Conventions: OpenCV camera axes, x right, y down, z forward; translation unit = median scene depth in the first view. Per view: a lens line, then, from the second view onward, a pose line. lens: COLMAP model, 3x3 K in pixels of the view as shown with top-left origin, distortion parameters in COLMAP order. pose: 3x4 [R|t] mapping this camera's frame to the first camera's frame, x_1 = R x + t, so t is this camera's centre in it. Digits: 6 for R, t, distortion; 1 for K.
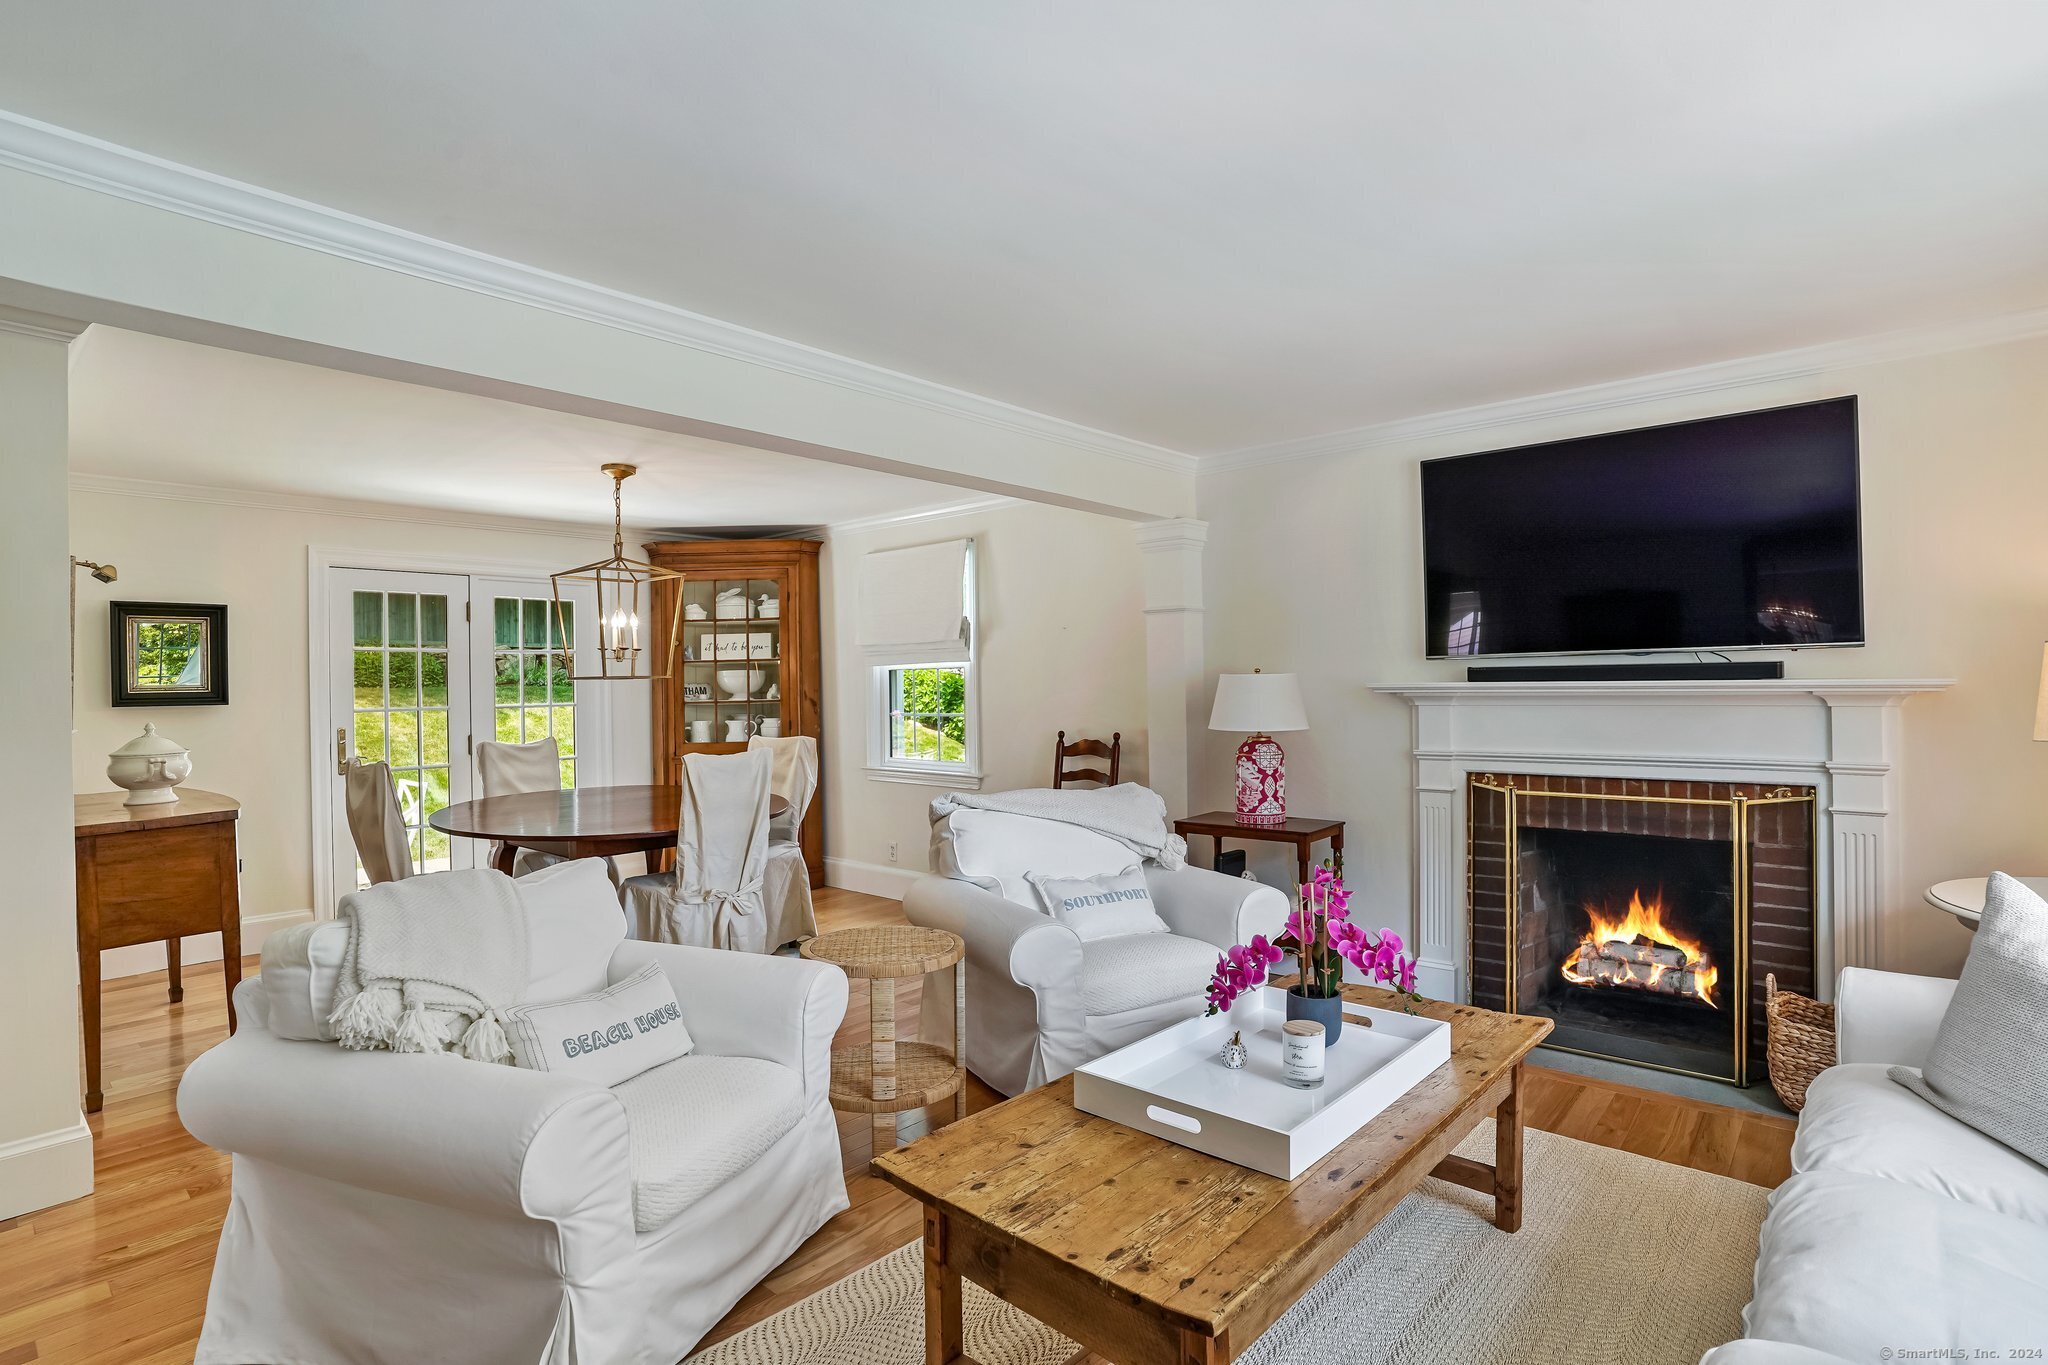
lens RADIAL K [[990.8, 0, 1024.0], [0, 990.8, 682.5], [0, 0, 1]] dist [0.022140, -0.000003]
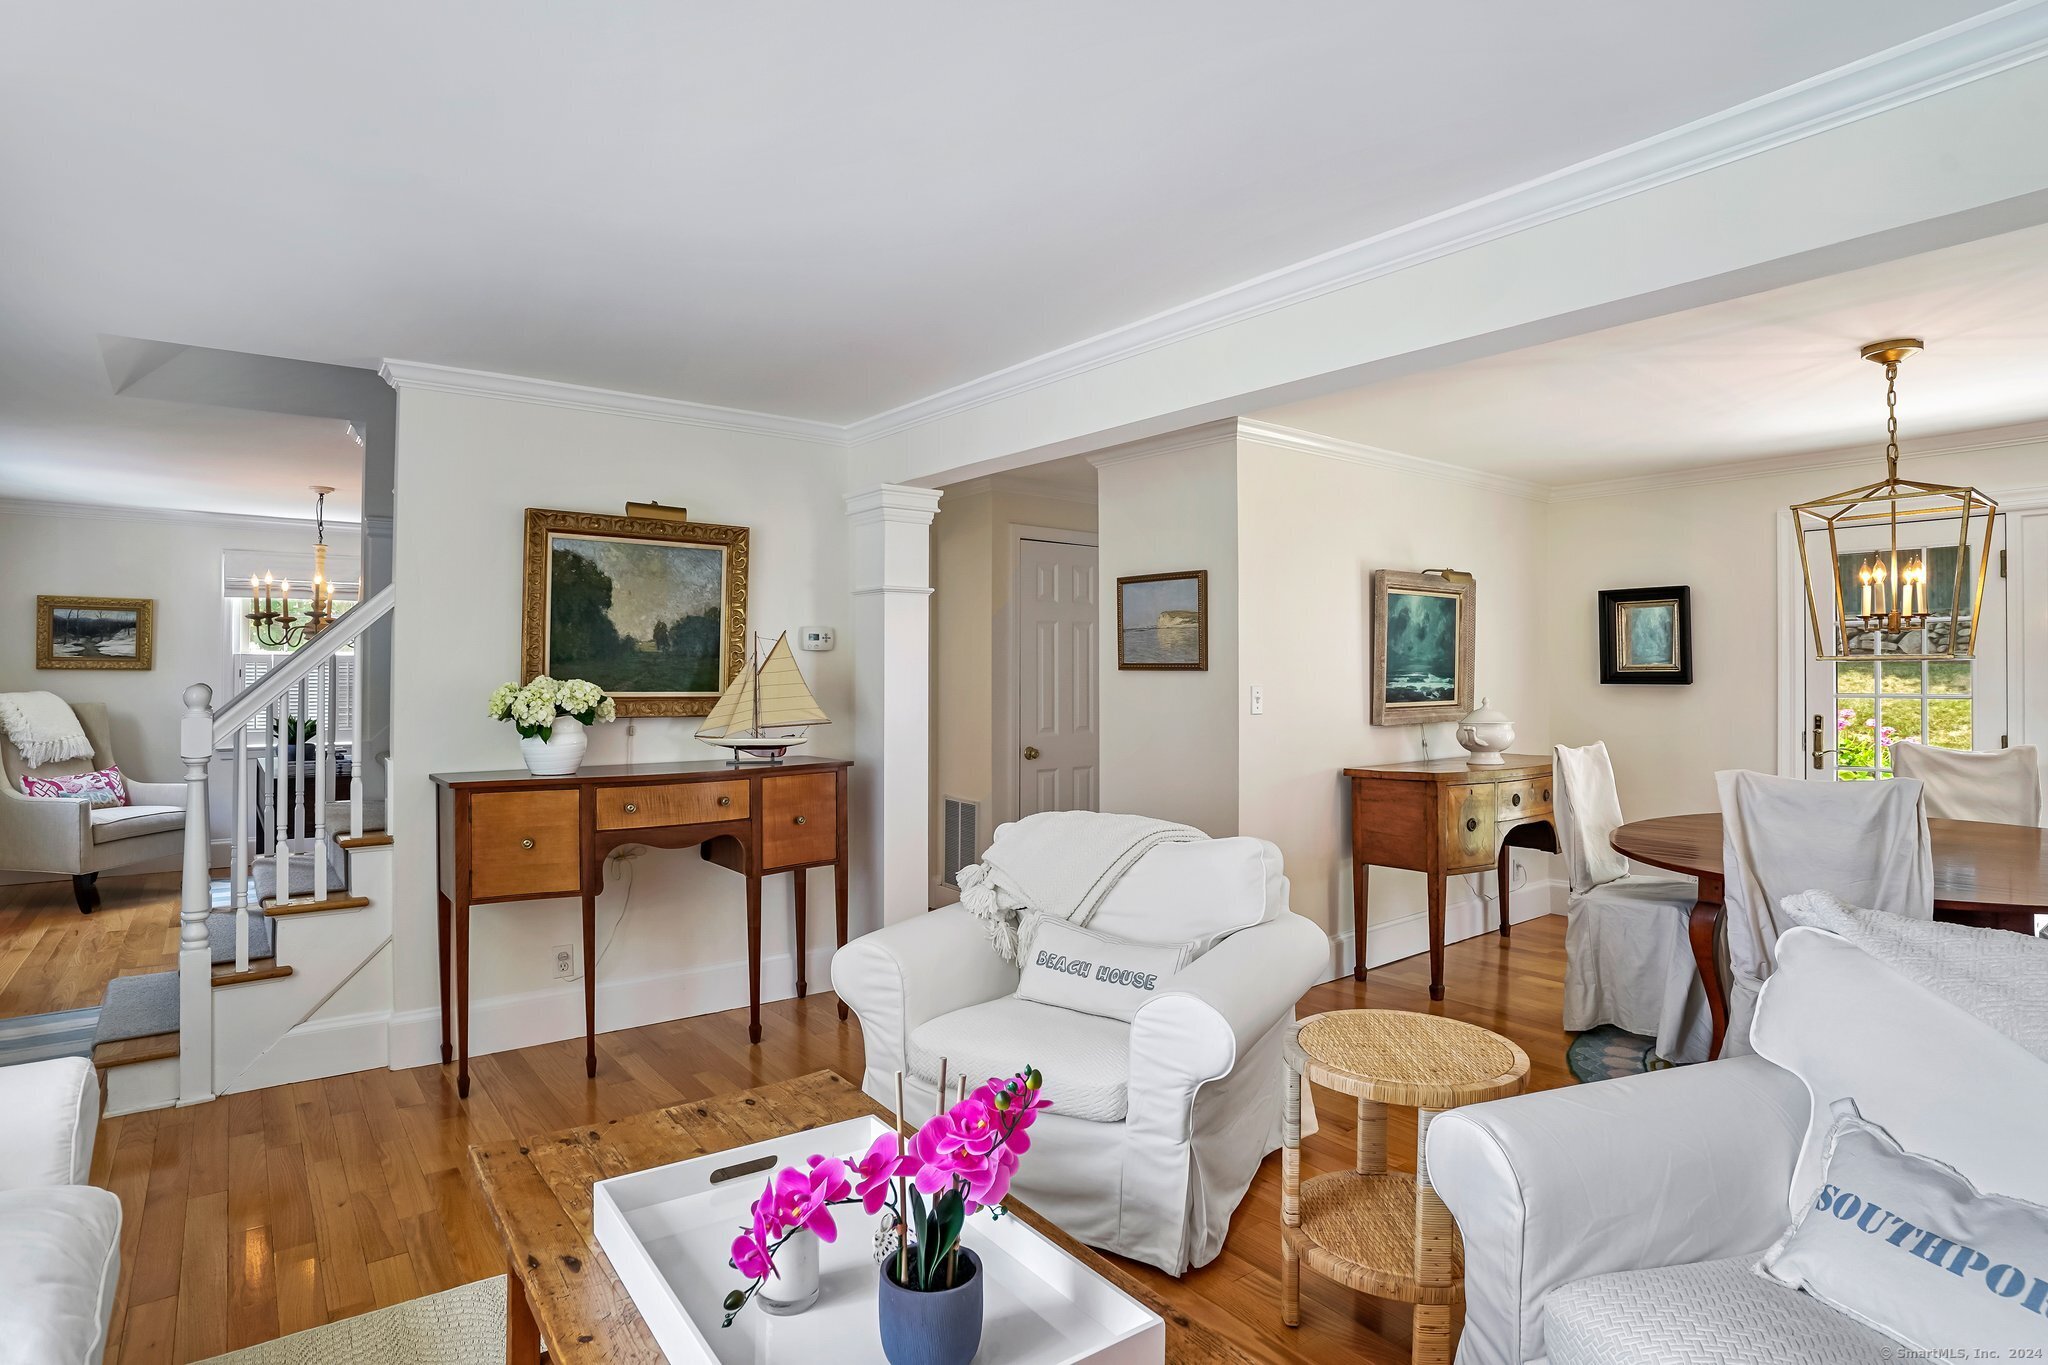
lens RADIAL K [[1092.4, 0, 1024.0], [0, 1092.4, 682.5], [0, 0, 1]] dist [0.001166, -0.000087]
pose [[-0.162754, 0.024532, -0.986362, 0.421735], [0.005387, 0.999698, 0.023975, -0.010197], [0.986652, -0.001412, -0.162837, 0.548452]]
